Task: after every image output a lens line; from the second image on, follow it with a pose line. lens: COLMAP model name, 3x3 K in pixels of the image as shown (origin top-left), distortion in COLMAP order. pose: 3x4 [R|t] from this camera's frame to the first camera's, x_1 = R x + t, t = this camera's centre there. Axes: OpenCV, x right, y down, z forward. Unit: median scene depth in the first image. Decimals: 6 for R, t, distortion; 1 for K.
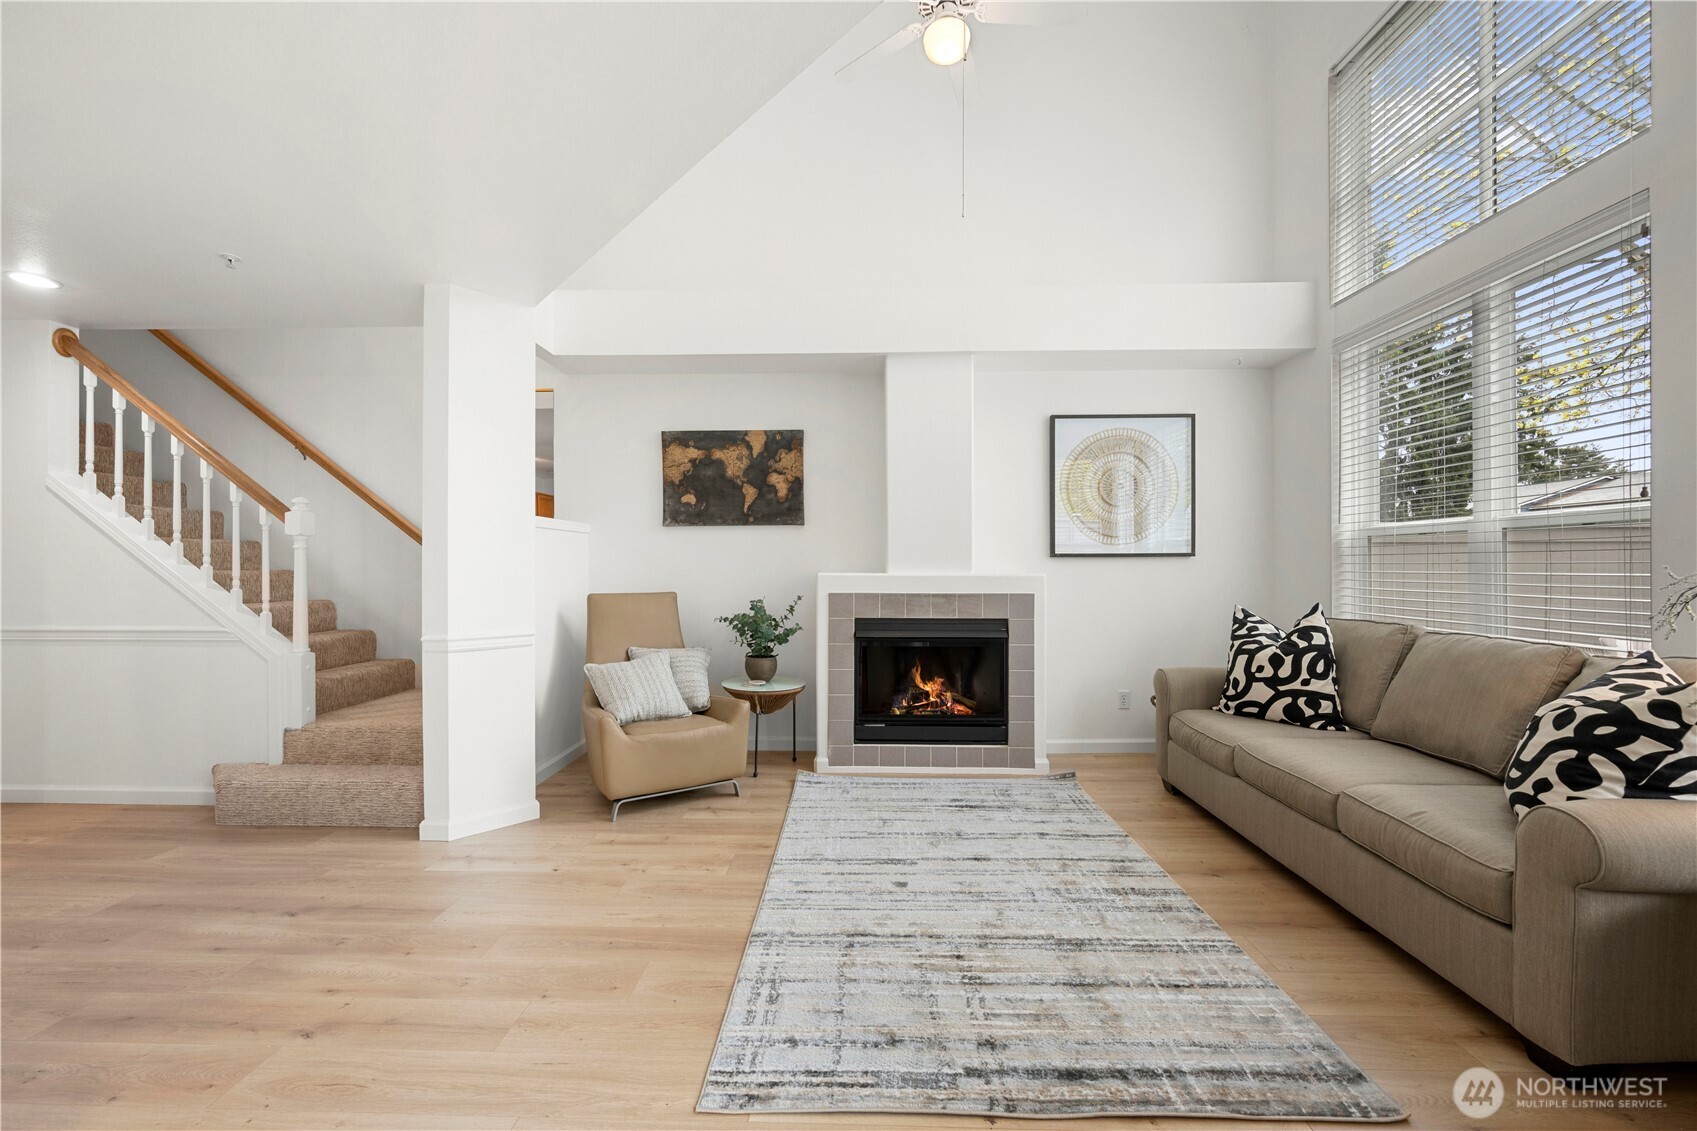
lens RADIAL K [[665.5, 0, 843.6], [0, 665.5, 568.4], [0, 0, 1]] dist [-0.001185, 0.000092]
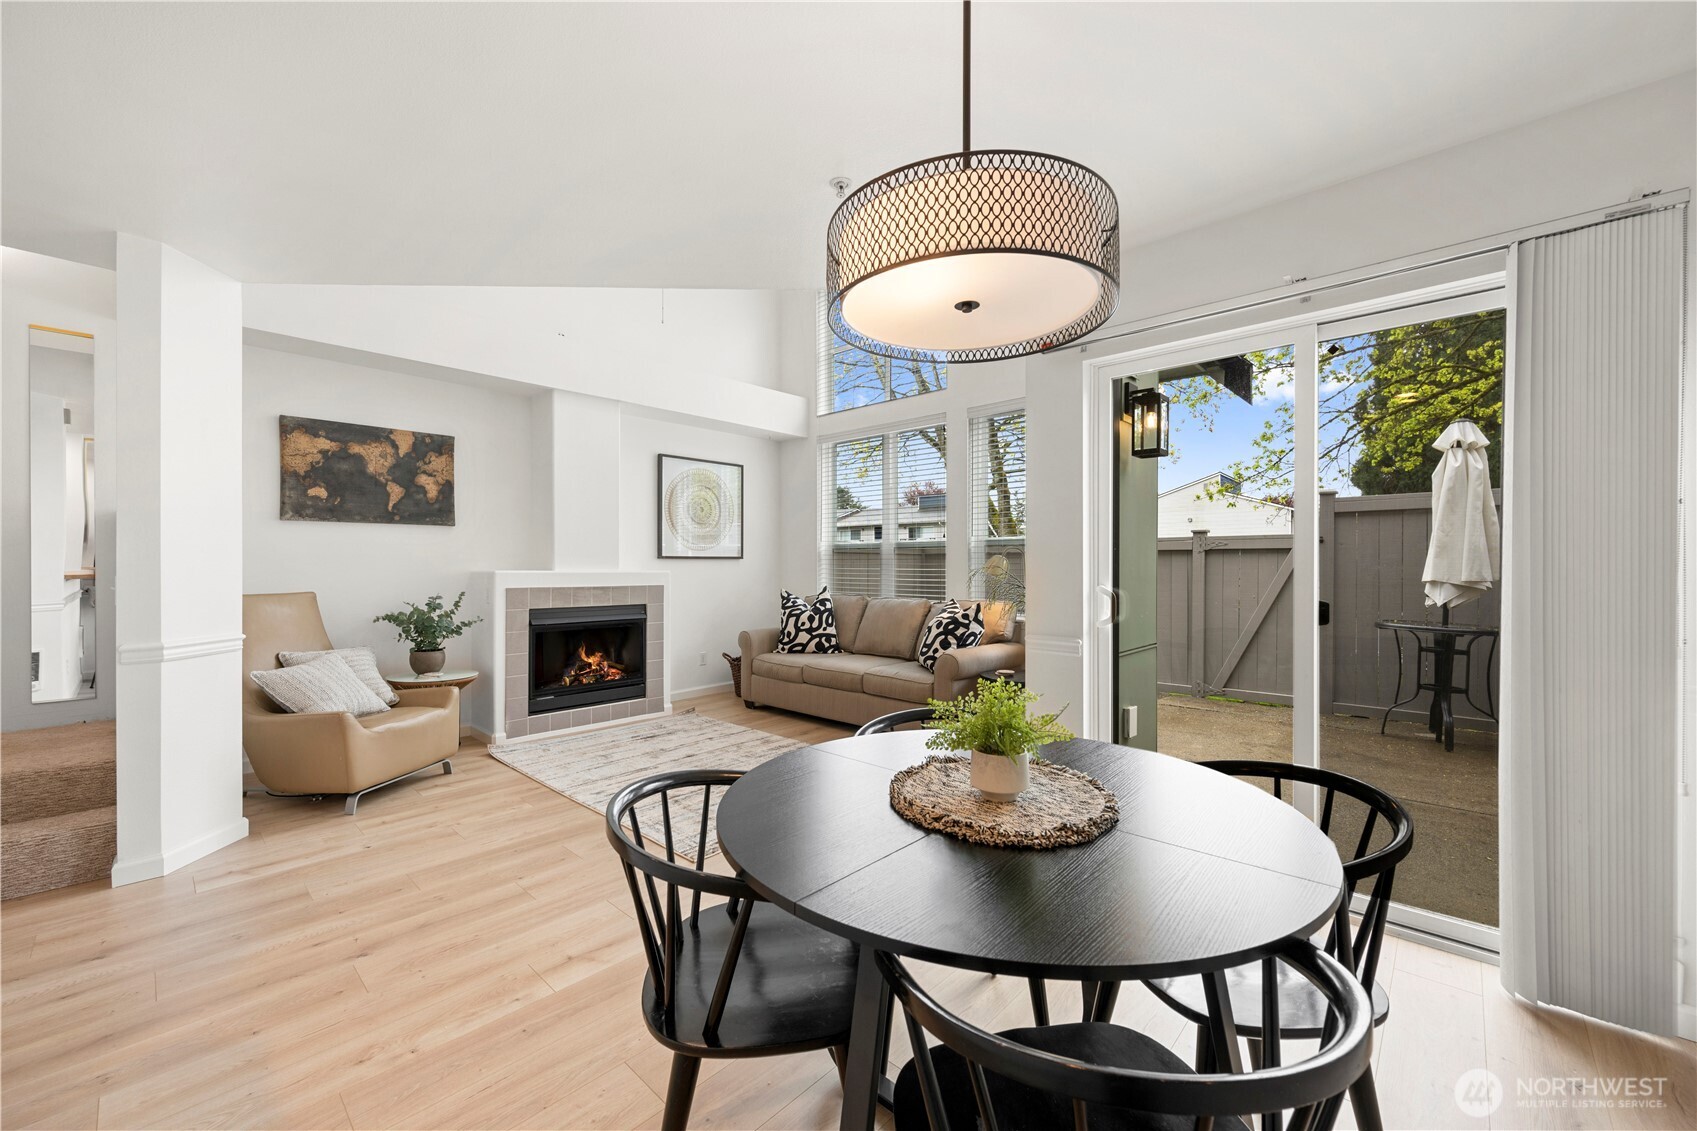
lens RADIAL K [[665.5, 0, 854.0], [0, 665.5, 564.4], [0, 0, 1]] dist [-0.001185, 0.000092]
pose [[0.652814, 0.003337, 0.757511, -0.588886], [-0.000598, 0.999992, -0.003889, 0.000249], [-0.757518, 0.002086, 0.652811, -0.237793]]
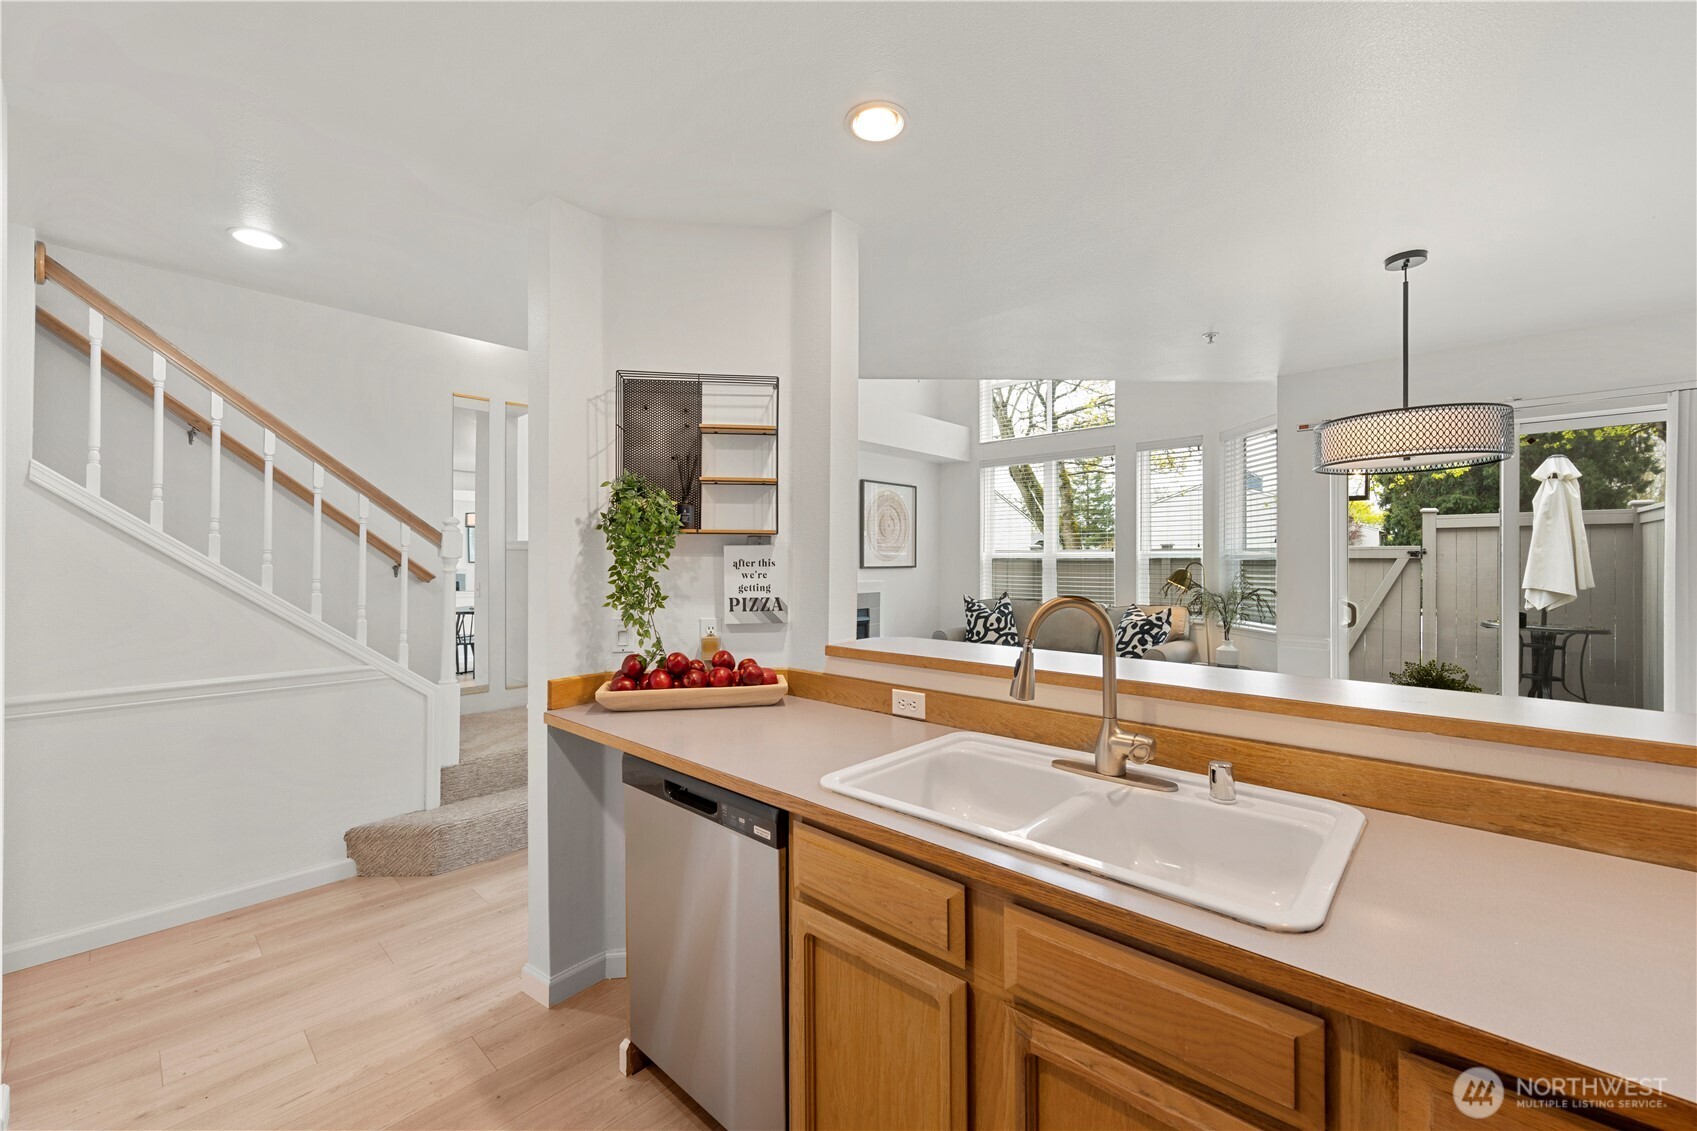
lens RADIAL K [[665.5, 0, 861.2], [0, 665.5, 562.5], [0, 0, 1]] dist [-0.001185, 0.000092]
pose [[0.649707, -0.000442, 0.760185, -1.158177], [0.000985, 0.999999, -0.000261, -0.040345], [-0.760184, 0.000919, 0.649707, -0.036944]]
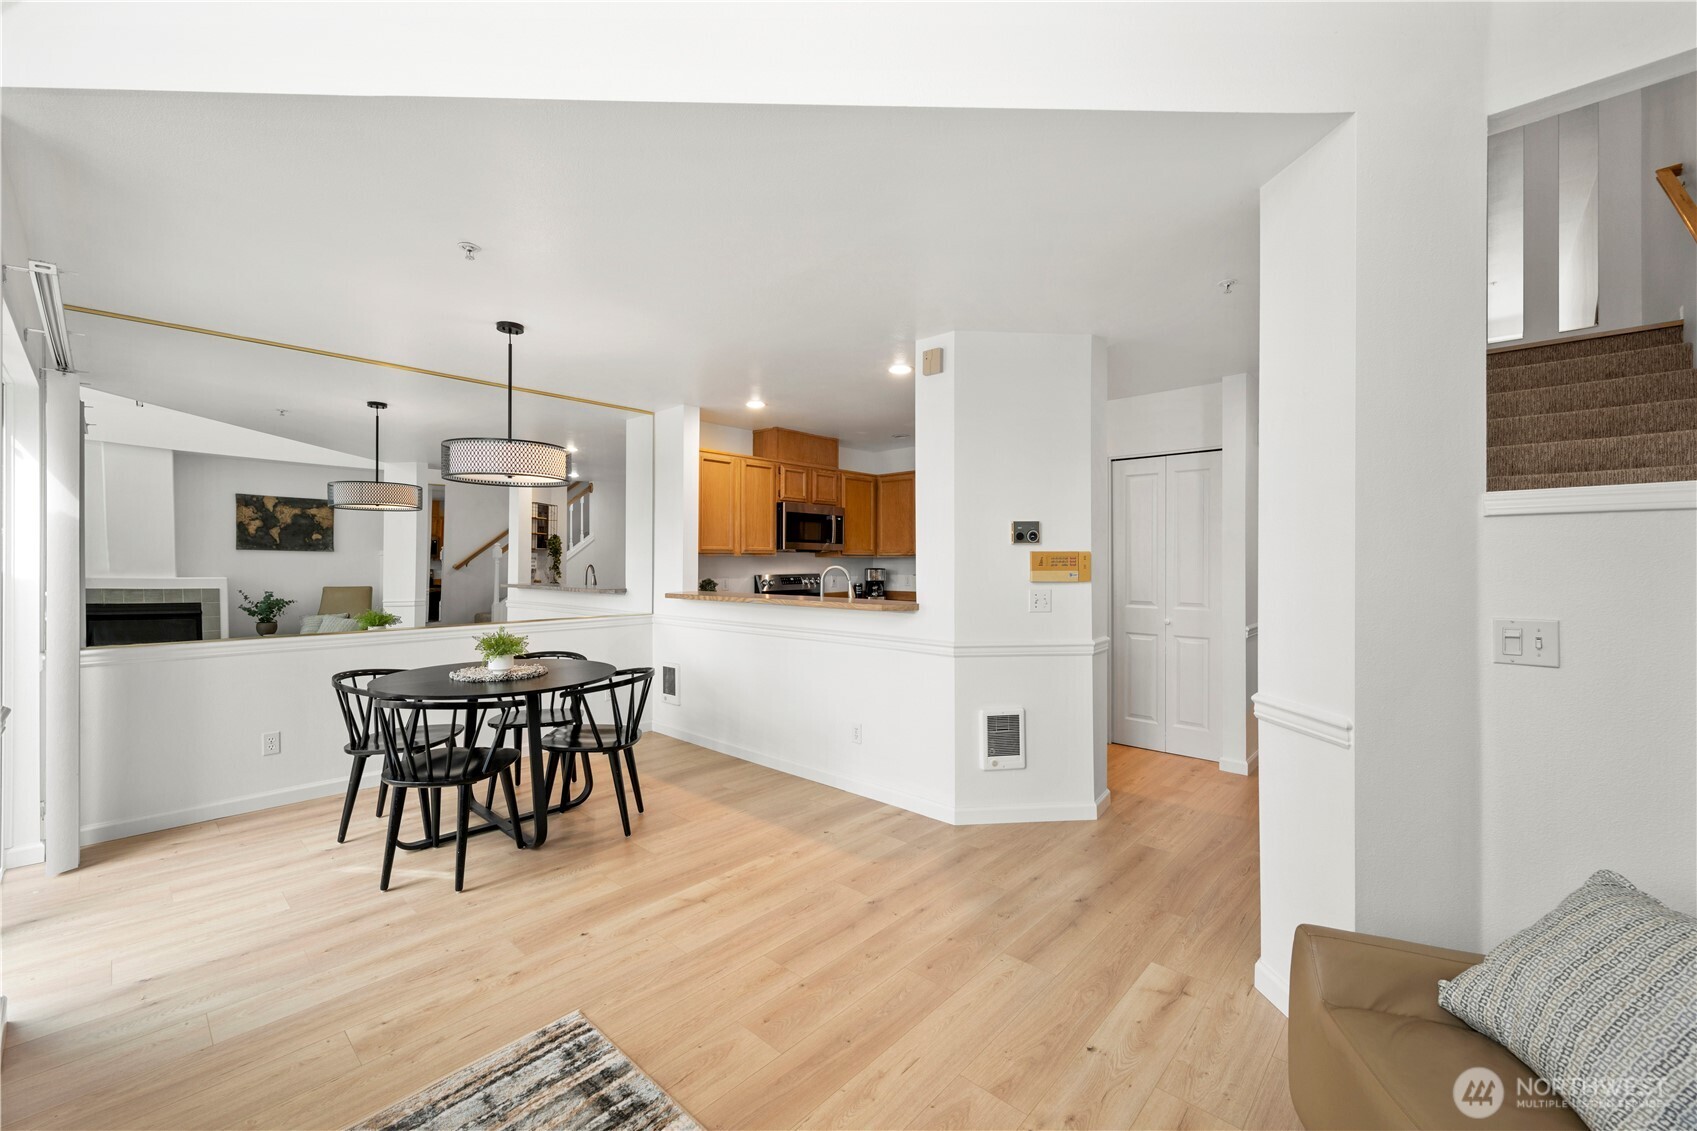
lens RADIAL K [[665.5, 0, 847.9], [0, 665.5, 567.5], [0, 0, 1]] dist [-0.001185, 0.000092]
pose [[-0.650316, -0.003025, -0.759658, 0.188275], [0.001258, 0.999986, -0.005059, -0.021649], [0.759663, -0.004245, -0.650303, 0.998065]]
